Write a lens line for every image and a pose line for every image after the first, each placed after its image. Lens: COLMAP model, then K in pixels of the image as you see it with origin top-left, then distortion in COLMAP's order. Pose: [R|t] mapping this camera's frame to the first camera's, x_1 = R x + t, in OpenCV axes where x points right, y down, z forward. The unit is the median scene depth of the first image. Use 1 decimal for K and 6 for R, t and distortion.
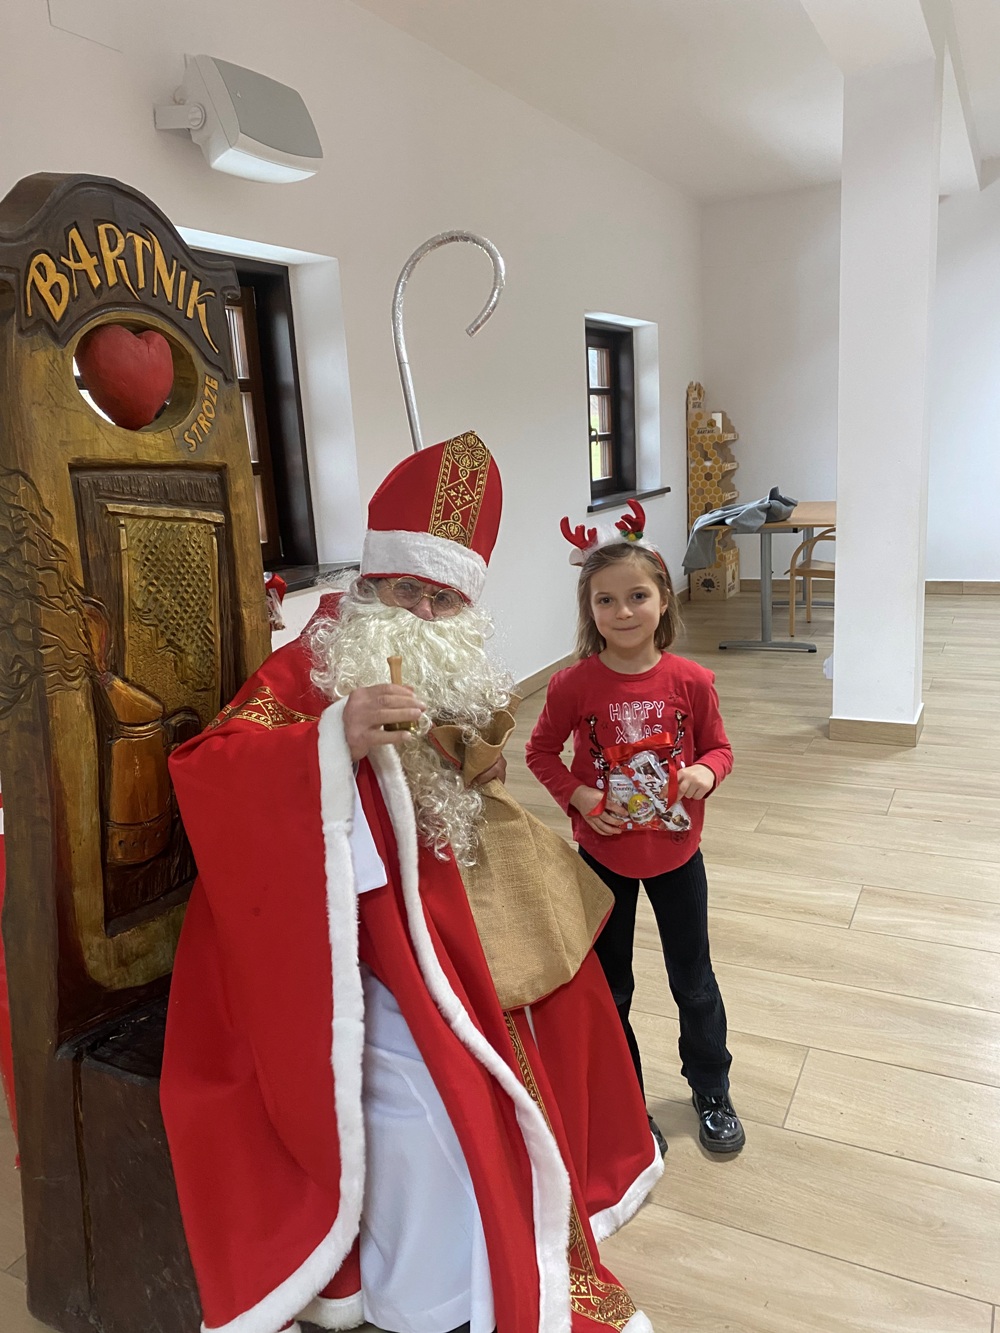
lens RADIAL K [[1016.0, 0, 496.8], [0, 1016.0, 660.8], [0, 0, 1]] dist [0.009646, -0.006728]
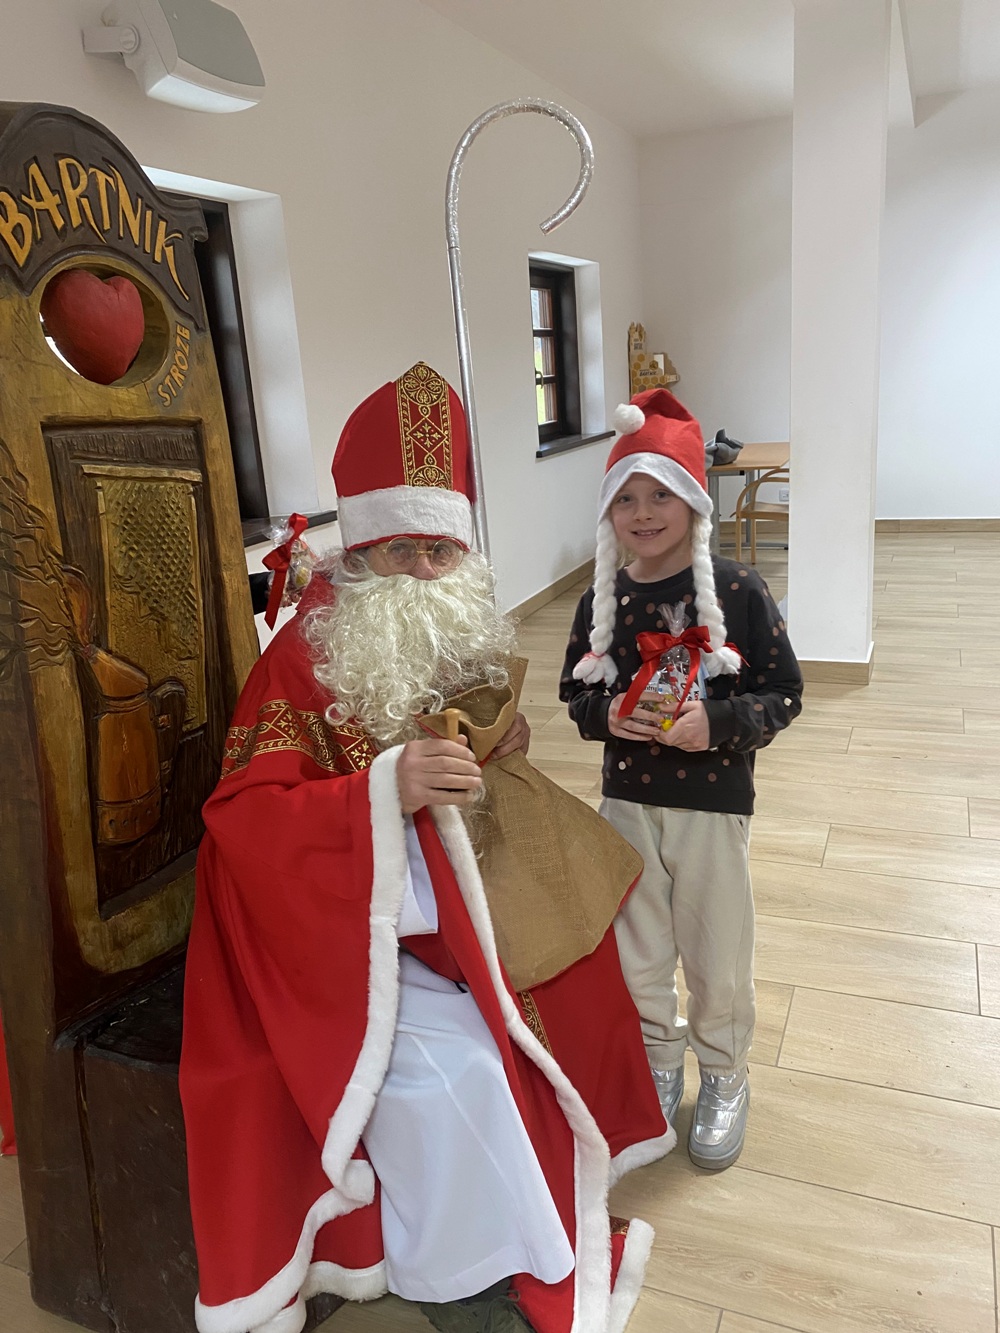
lens RADIAL K [[1016.0, 0, 509.3], [0, 1016.0, 656.1], [0, 0, 1]] dist [0.009646, -0.006728]
pose [[0.996609, -0.030339, 0.076482, -0.060223], [0.026512, 0.998369, 0.050564, -0.013618], [-0.077892, -0.048365, 0.995788, 0.025623]]
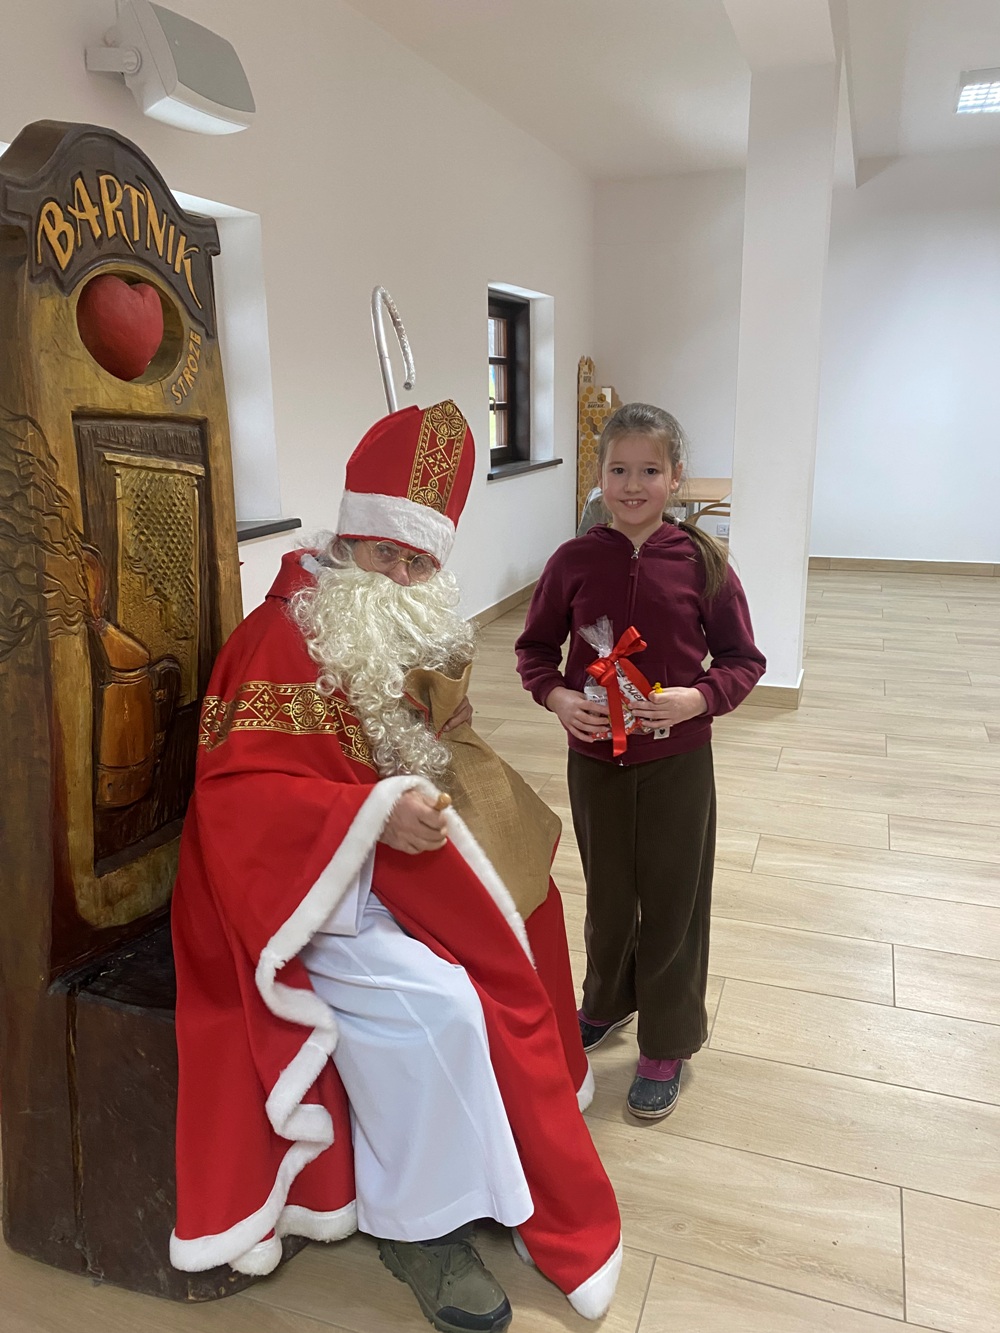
lens RADIAL K [[1016.0, 0, 489.9], [0, 1016.0, 653.6], [0, 0, 1]] dist [0.009646, -0.006728]
pose [[0.992048, 0.013901, 0.125088, -0.109501], [-0.016917, 0.999590, 0.023083, 0.014741], [-0.124716, -0.025016, 0.991877, -0.055742]]
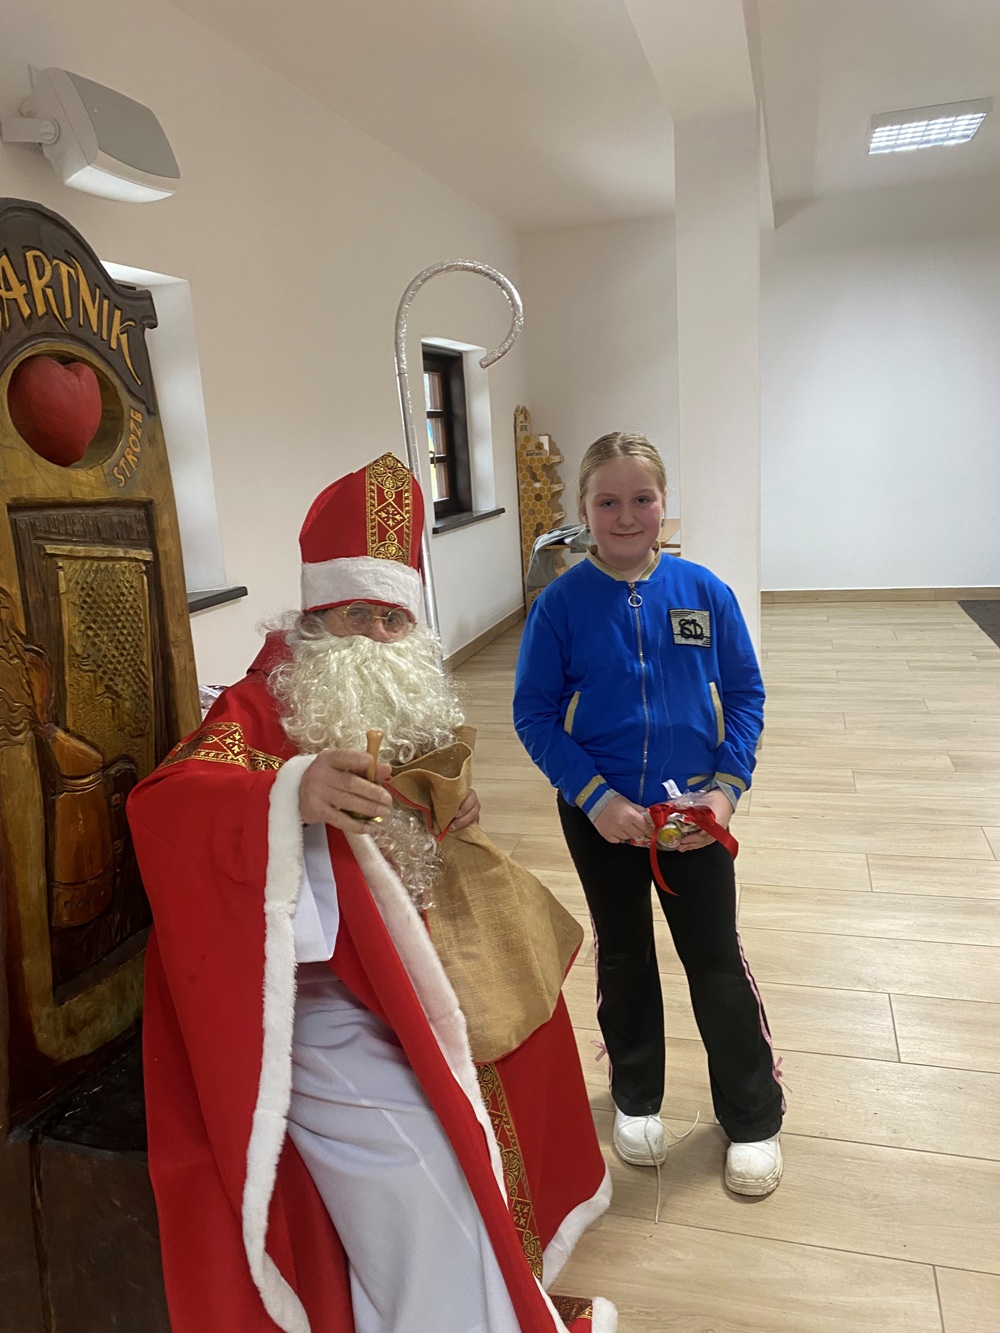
lens RADIAL K [[1016.0, 0, 487.0], [0, 1016.0, 660.4], [0, 0, 1]] dist [0.009646, -0.006728]
pose [[0.983517, -0.040464, 0.176230, -0.131704], [0.043624, 0.998949, -0.014093, -0.014270], [-0.175475, 0.021549, 0.984248, 0.001216]]
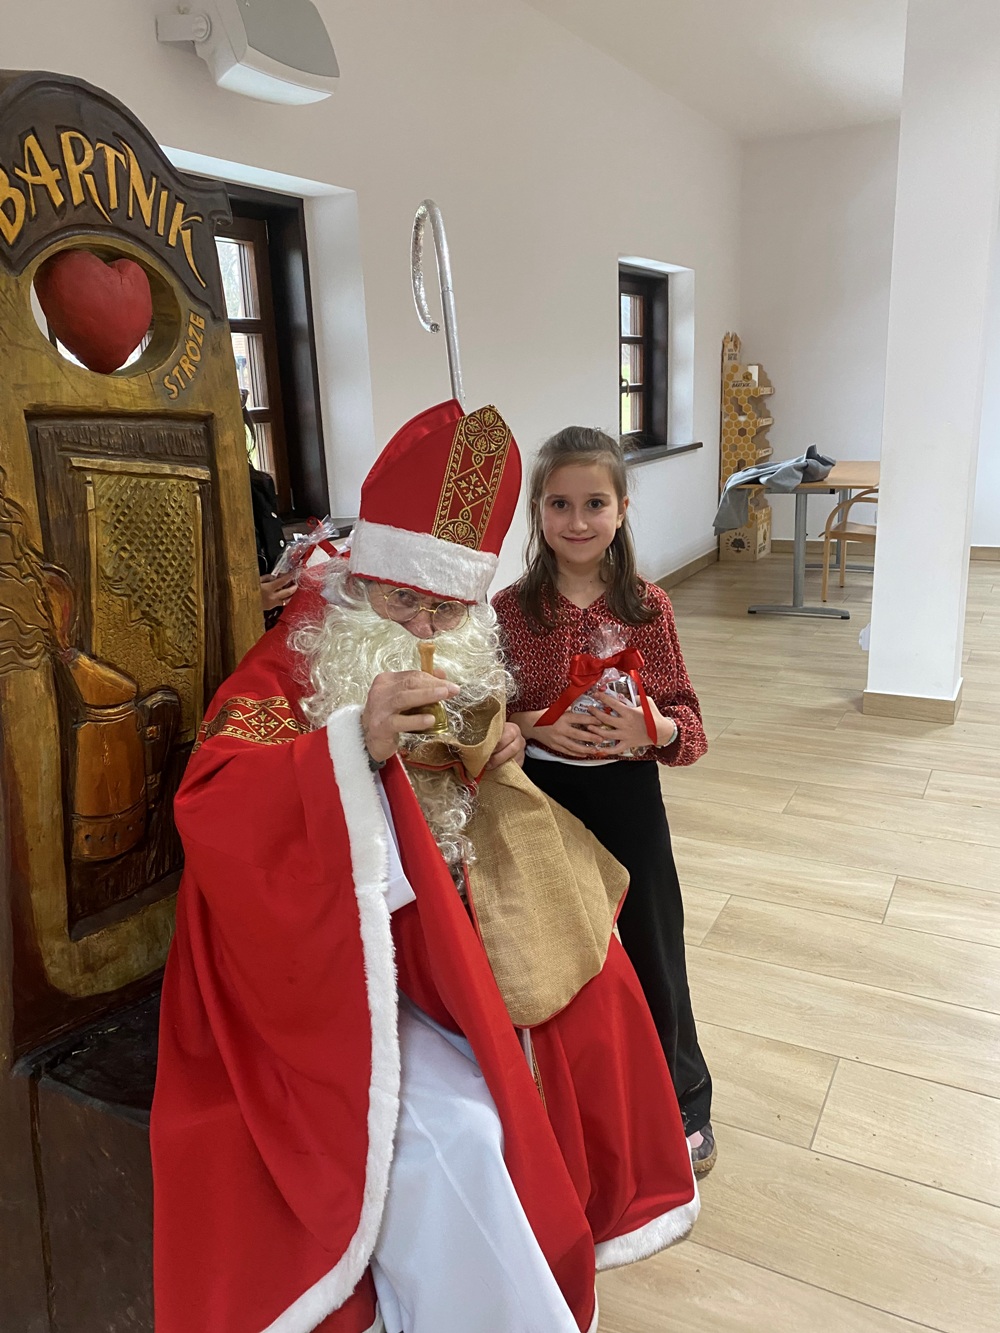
lens RADIAL K [[1016.0, 0, 506.2], [0, 1016.0, 655.6], [0, 0, 1]] dist [0.009646, -0.006728]
pose [[0.999633, 0.024051, -0.012431, 0.006636], [-0.023491, 0.998782, 0.043380, -0.026557], [0.013460, -0.043072, 0.998981, 0.105183]]
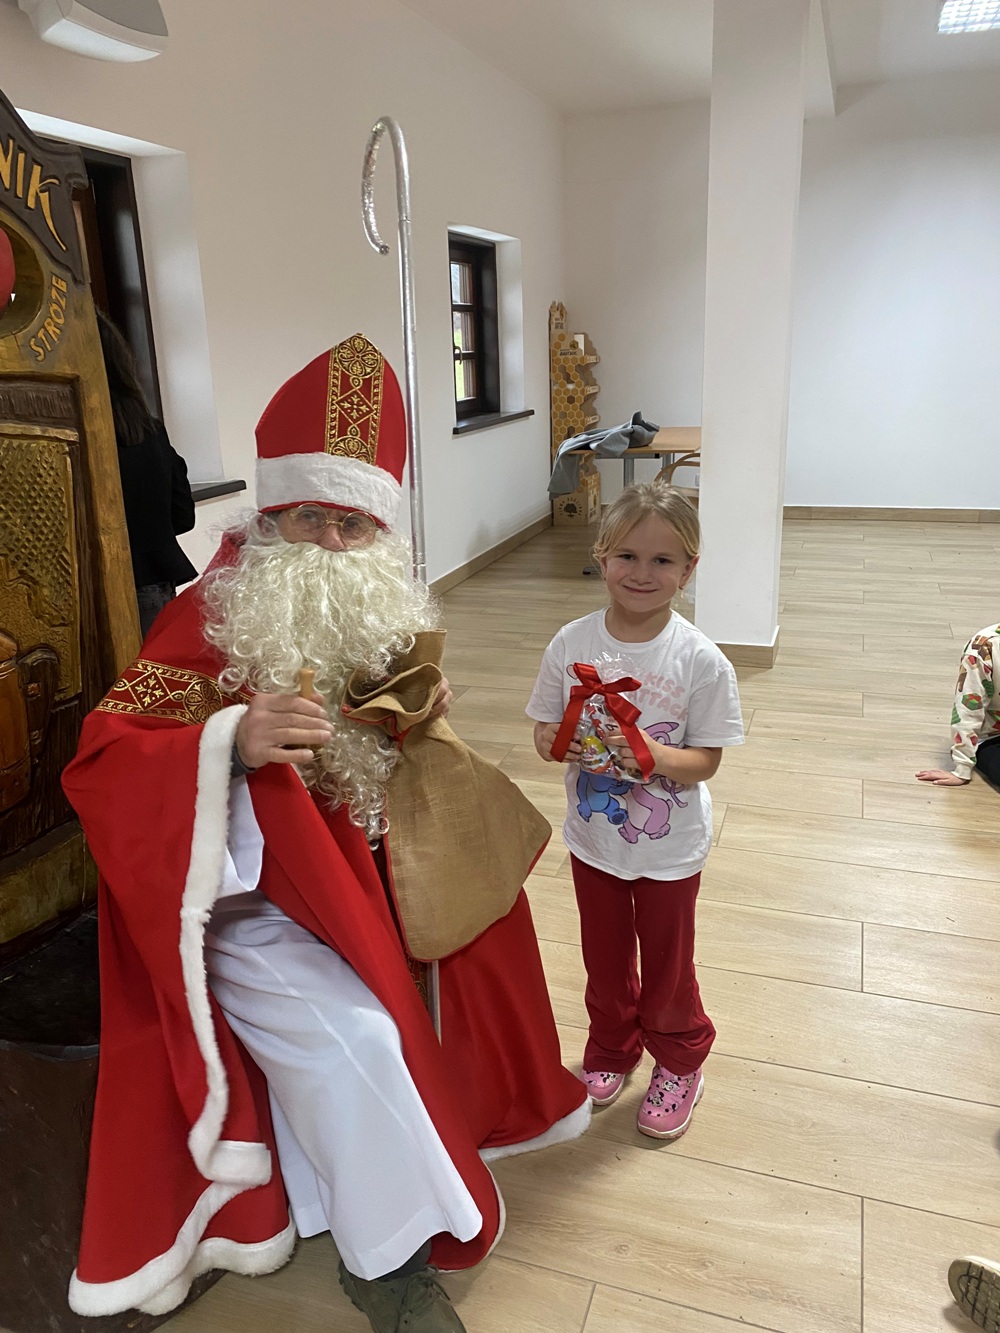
lens RADIAL K [[1016.0, 0, 488.4], [0, 1016.0, 656.1], [0, 0, 1]] dist [0.009646, -0.006728]
pose [[0.991221, -0.014340, 0.131434, -0.026842], [0.005025, 0.997469, 0.070926, -0.006533], [-0.132118, -0.069643, 0.988784, 0.036431]]
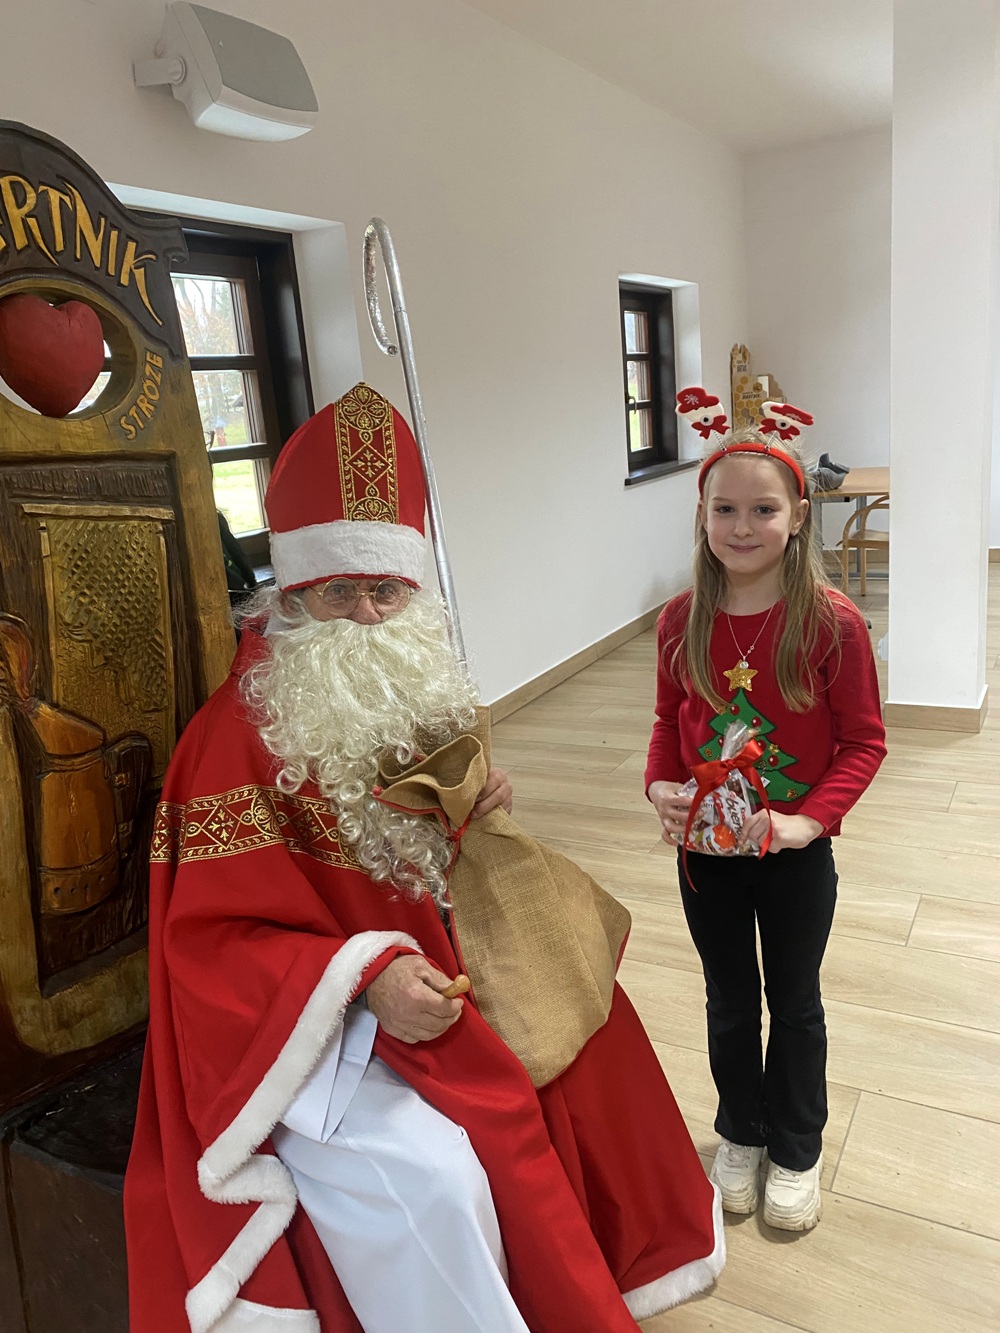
lens RADIAL K [[1016.0, 0, 499.1], [0, 1016.0, 657.4], [0, 0, 1]] dist [0.009646, -0.006728]
pose [[0.998632, -0.016913, -0.049469, 0.053621], [0.018087, 0.999563, 0.023381, -0.032378], [0.049052, -0.024243, 0.998502, 0.135307]]
